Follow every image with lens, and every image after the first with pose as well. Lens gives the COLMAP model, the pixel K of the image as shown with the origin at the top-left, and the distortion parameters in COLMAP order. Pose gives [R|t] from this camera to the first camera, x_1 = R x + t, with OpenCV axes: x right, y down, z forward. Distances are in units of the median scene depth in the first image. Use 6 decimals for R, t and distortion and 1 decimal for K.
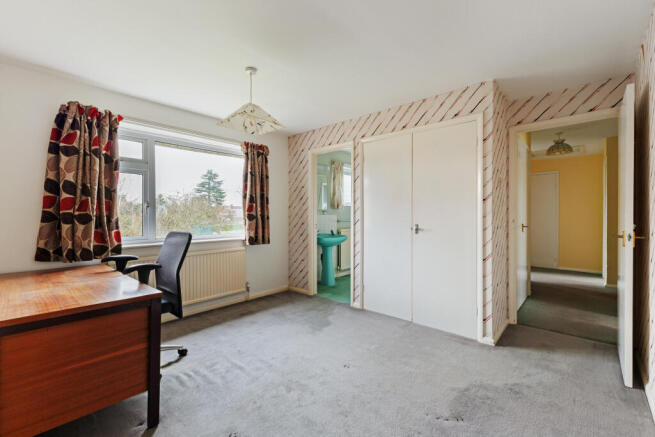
lens RADIAL K [[285.4, 0, 328.1], [0, 285.4, 217.0], [0, 0, 1]] dist [0.000837, 0.000039]
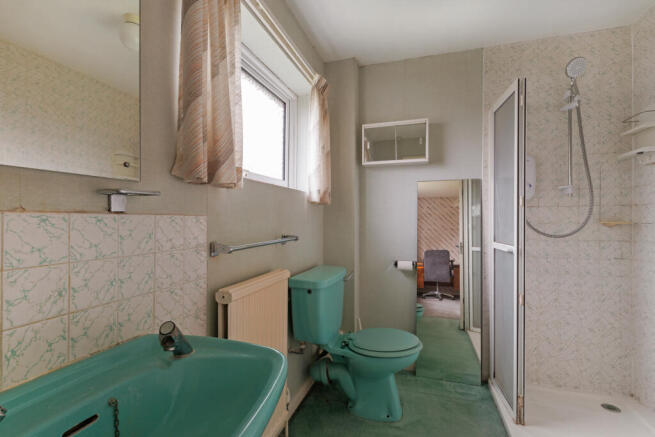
lens RADIAL K [[285.4, 0, 327.4], [0, 285.4, 217.1], [0, 0, 1]] dist [0.000837, 0.000039]
pose [[0.910973, 0.004752, 0.412439, 0.025370], [-0.002569, 0.999980, -0.005848, -0.006061], [-0.412458, 0.004268, 0.910967, 0.802254]]
